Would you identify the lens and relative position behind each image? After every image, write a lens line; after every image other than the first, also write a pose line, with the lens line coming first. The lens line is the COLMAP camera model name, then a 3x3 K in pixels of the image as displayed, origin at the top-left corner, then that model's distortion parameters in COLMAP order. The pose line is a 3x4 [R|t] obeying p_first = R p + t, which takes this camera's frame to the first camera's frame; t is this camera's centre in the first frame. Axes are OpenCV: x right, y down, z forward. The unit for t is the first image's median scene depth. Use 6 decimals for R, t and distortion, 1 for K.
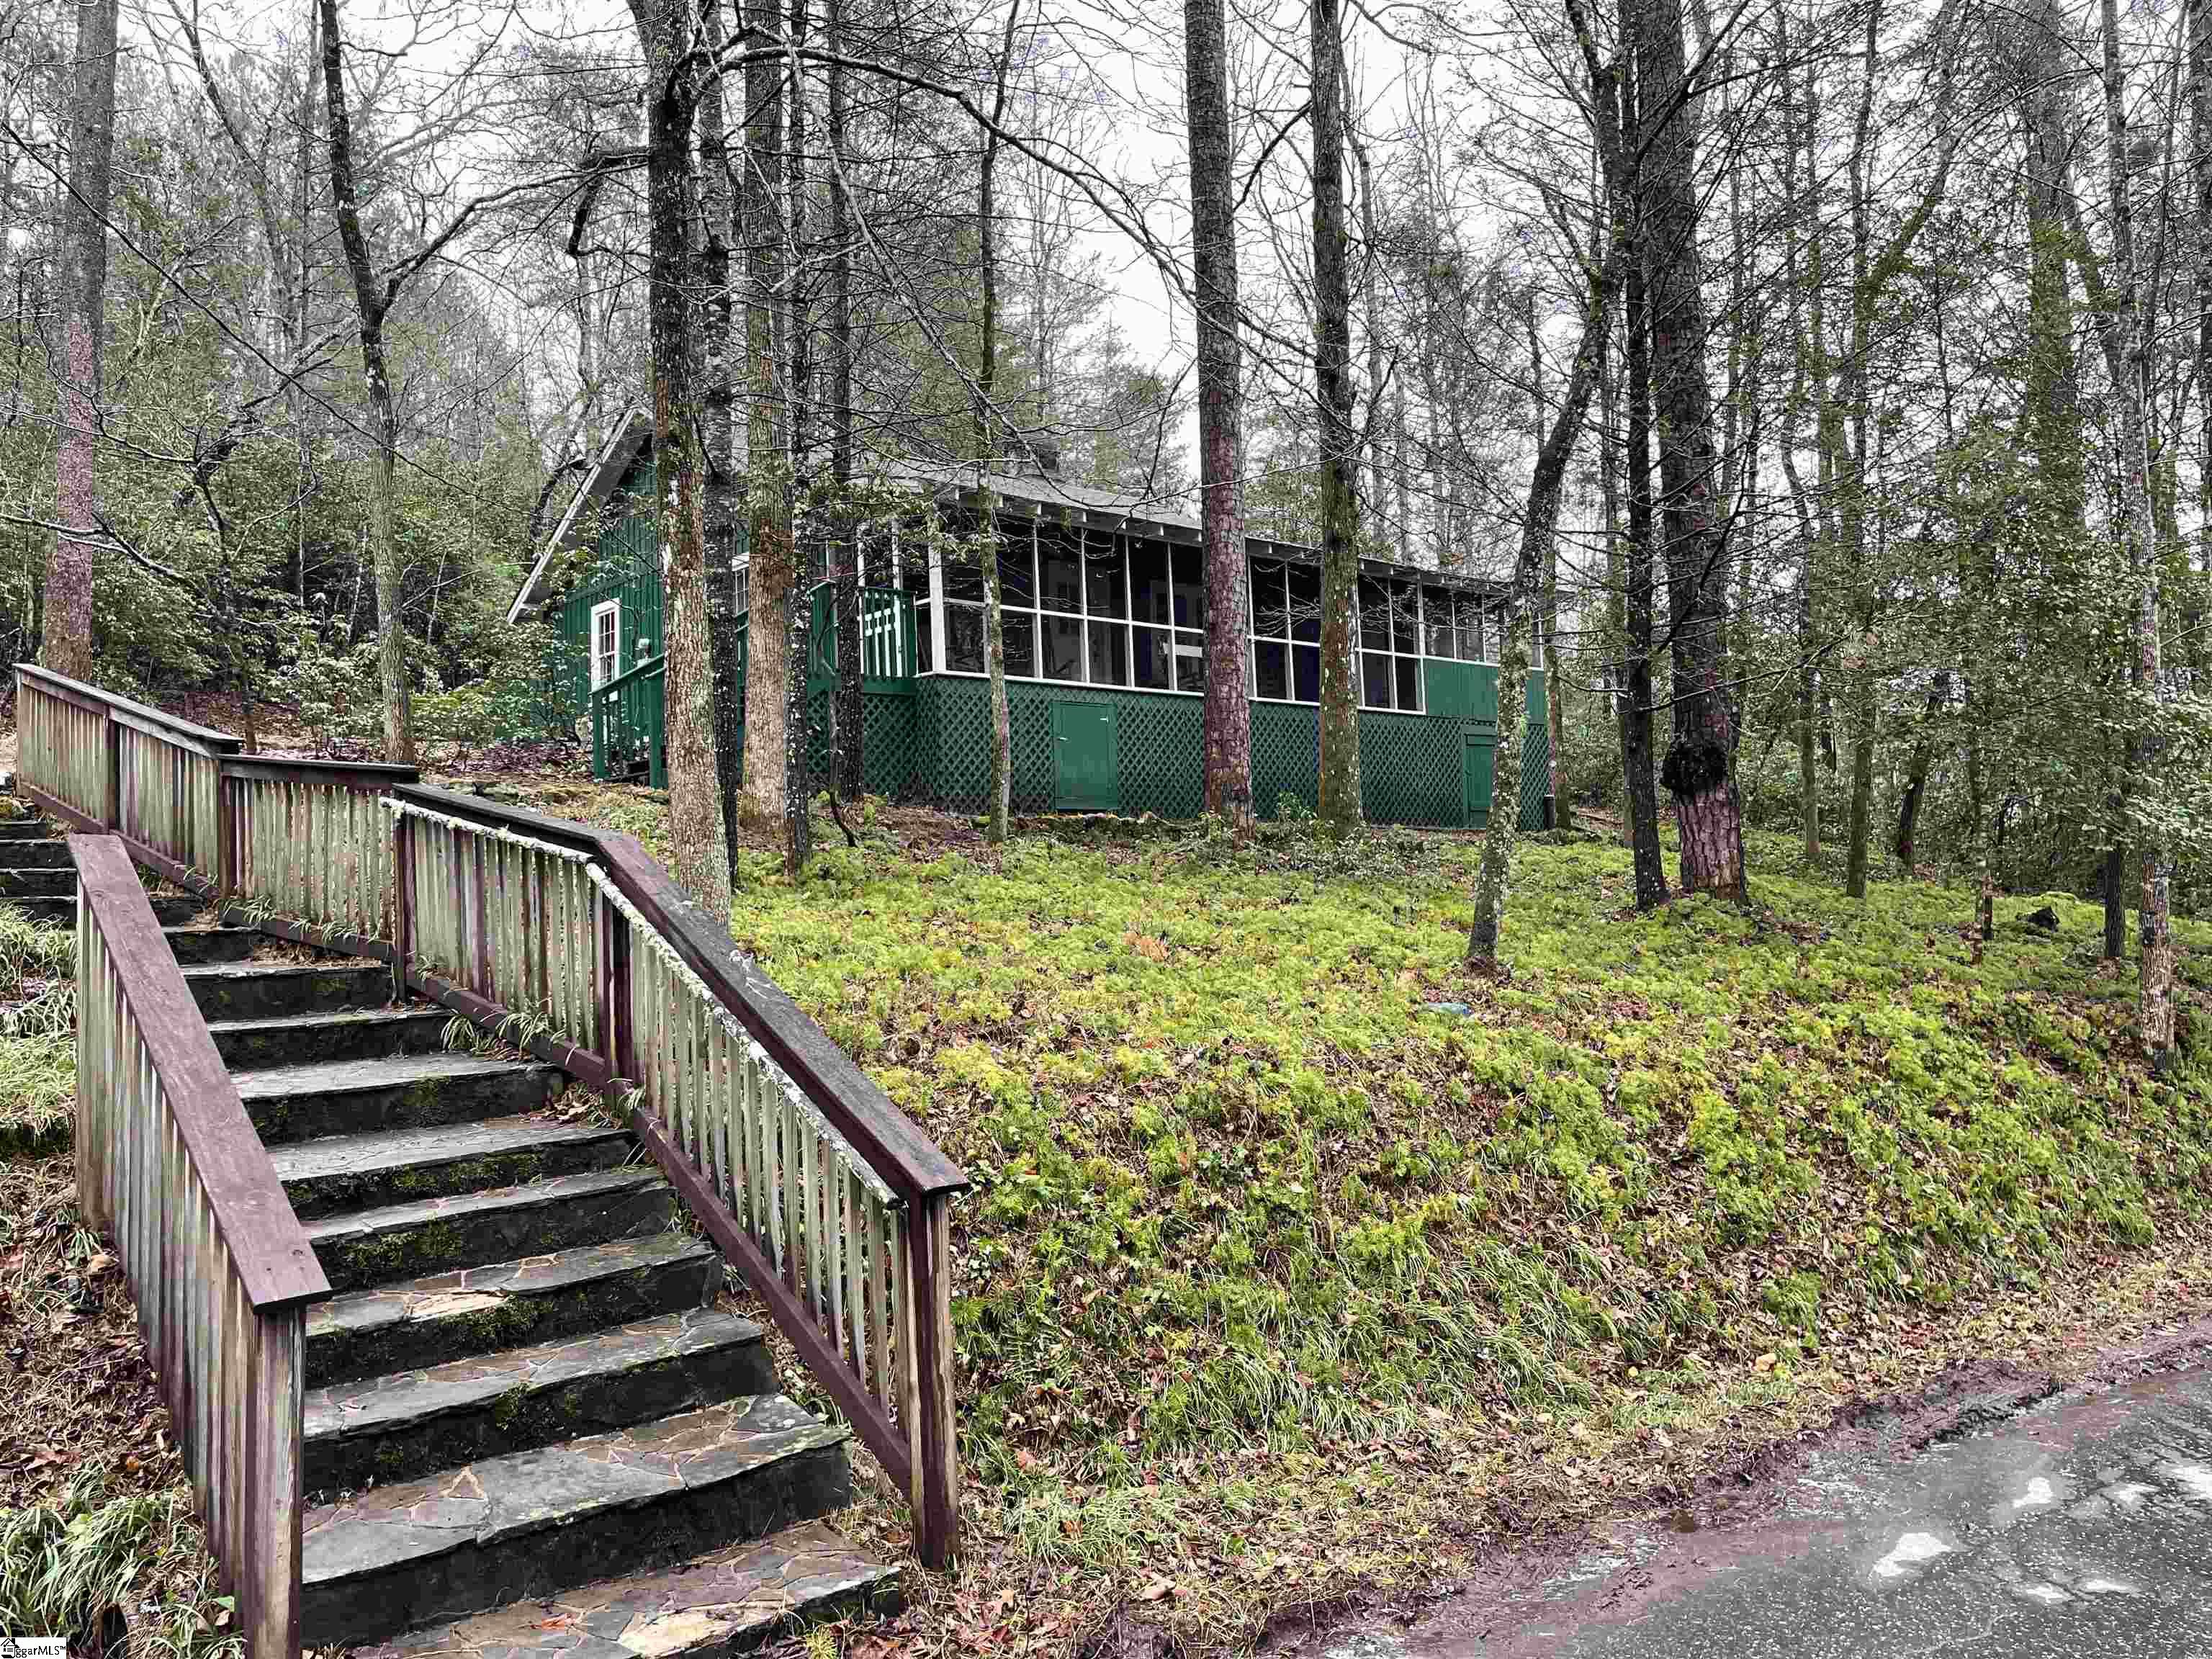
lens RADIAL K [[1702.6, 0, 1115.3], [0, 1702.6, 792.2], [0, 0, 1]] dist [0.098127, -0.129015]
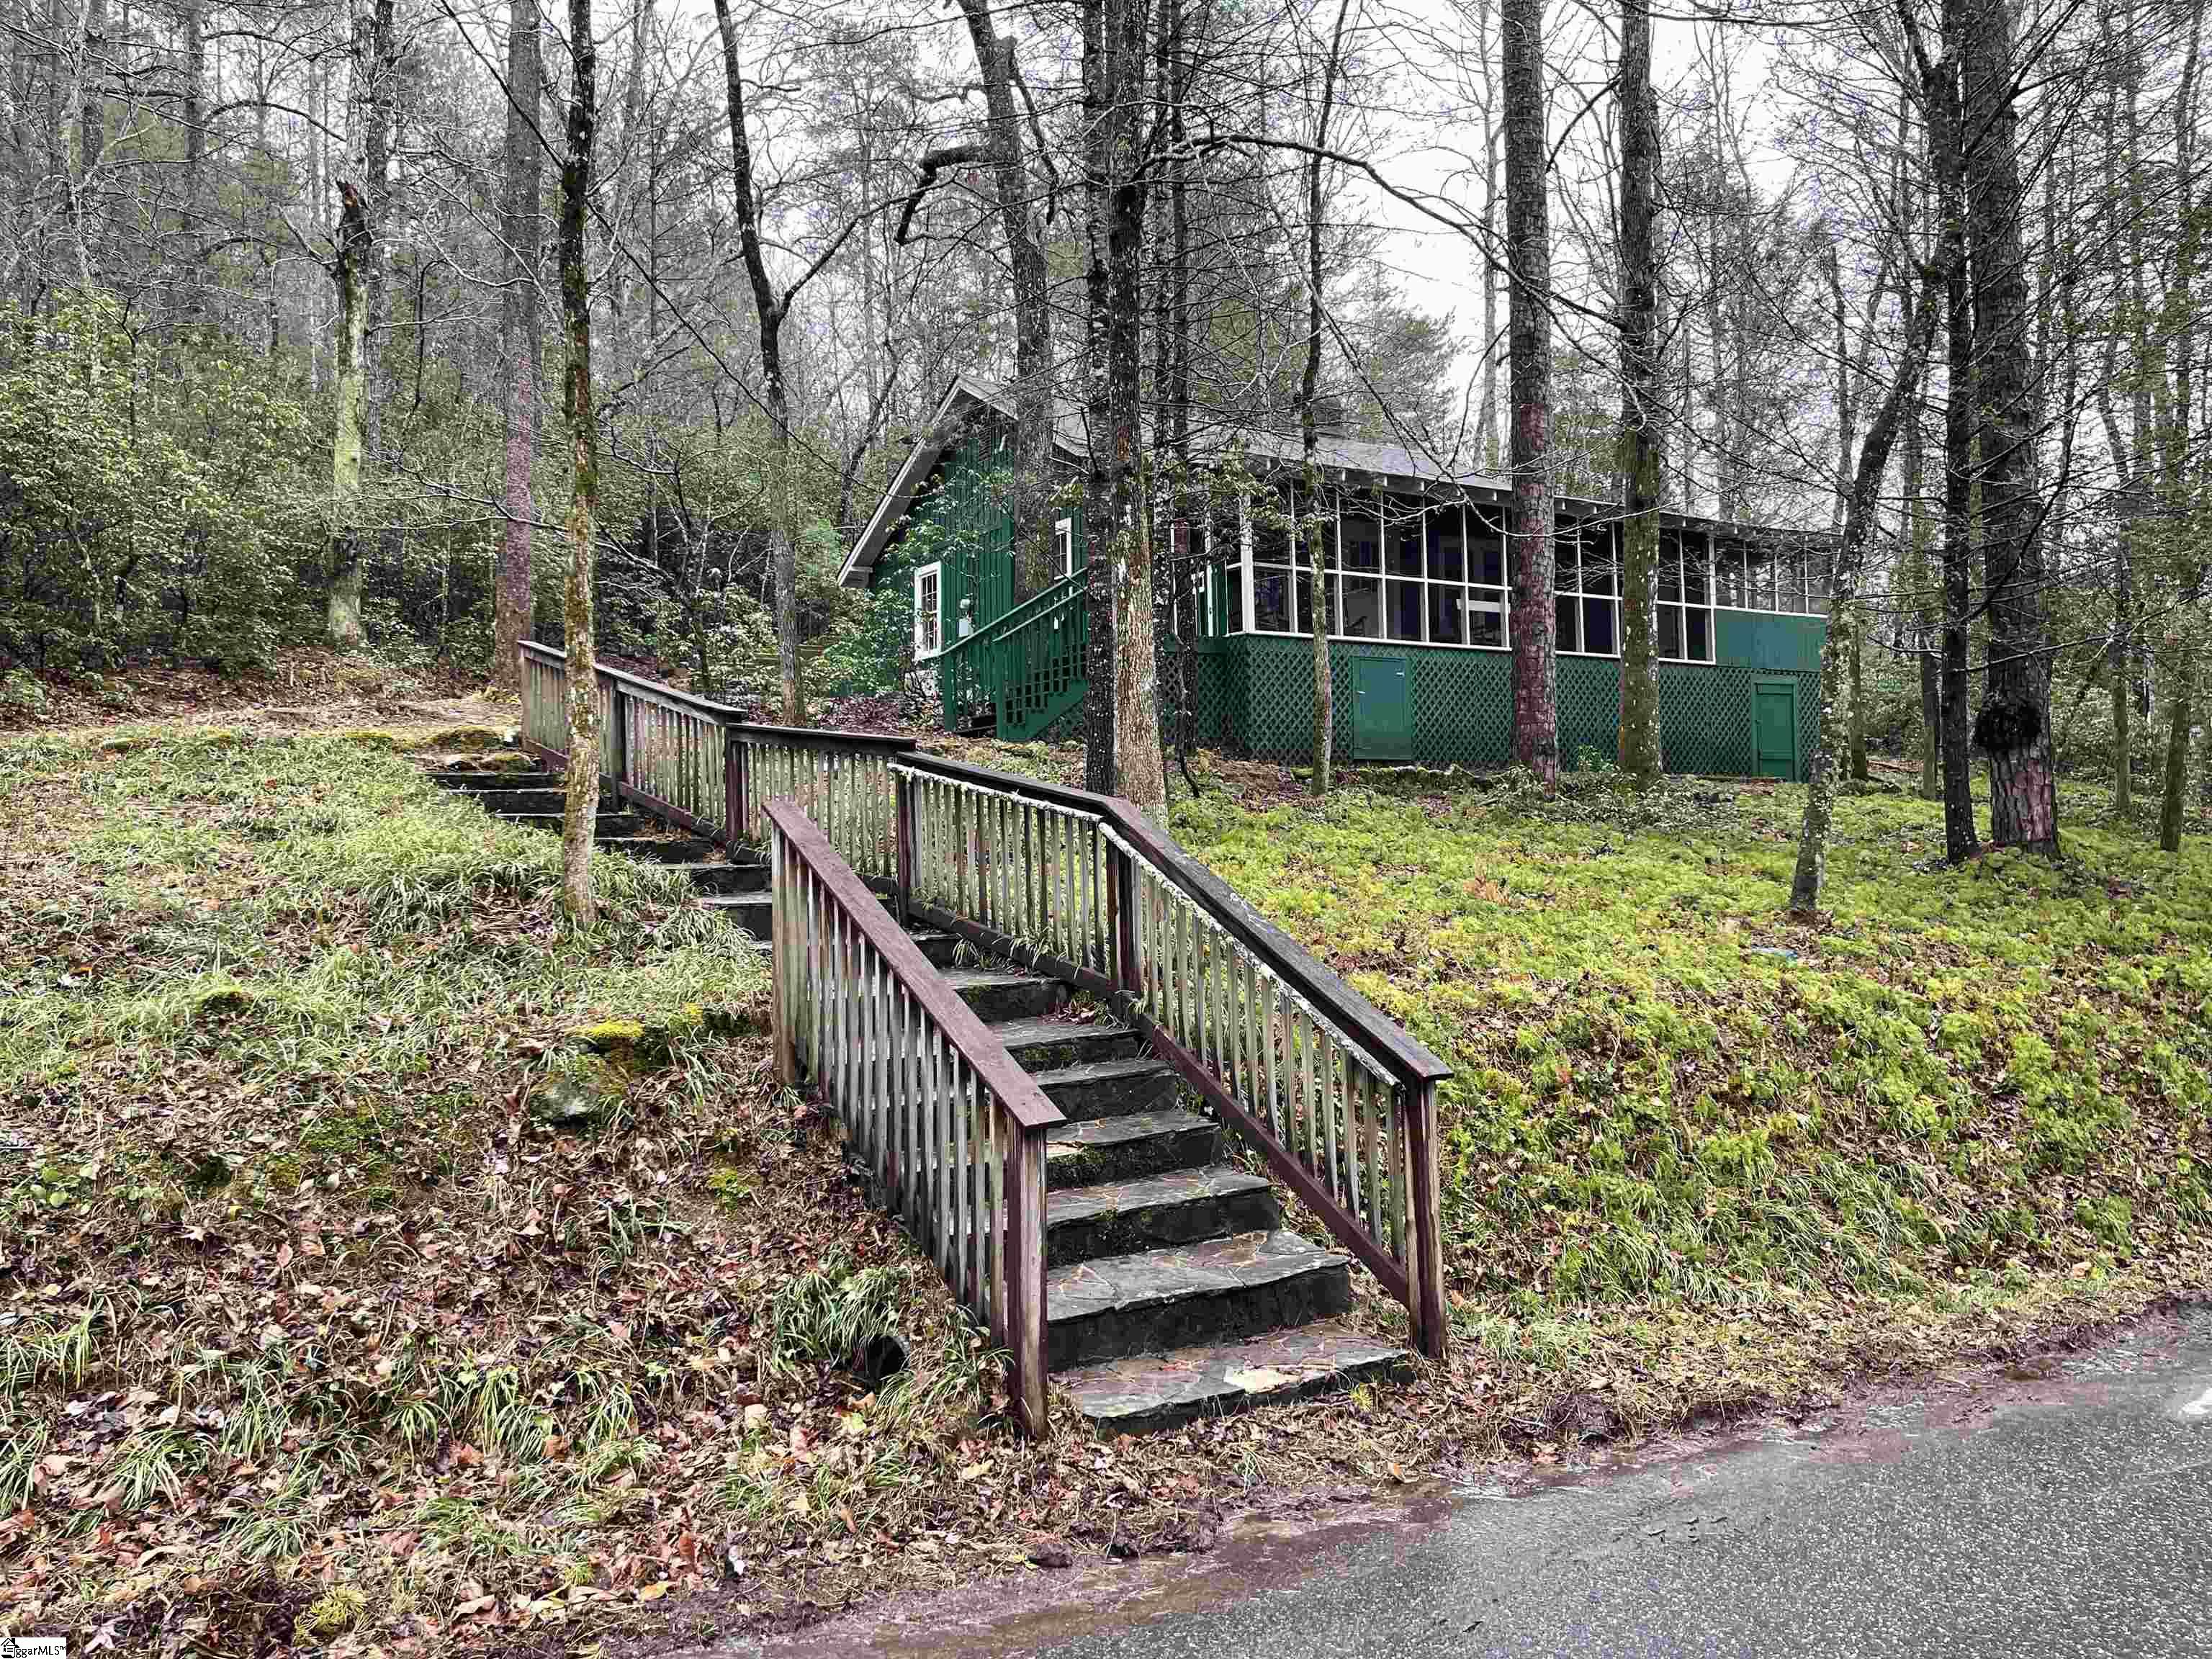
lens RADIAL K [[1702.6, 0, 1115.3], [0, 1702.6, 792.2], [0, 0, 1]] dist [0.098127, -0.129015]
pose [[0.990307, 0.006942, -0.138726, -0.090205], [-0.001903, 0.999335, 0.036421, -0.020560], [0.138886, -0.035804, 0.989661, -0.189226]]
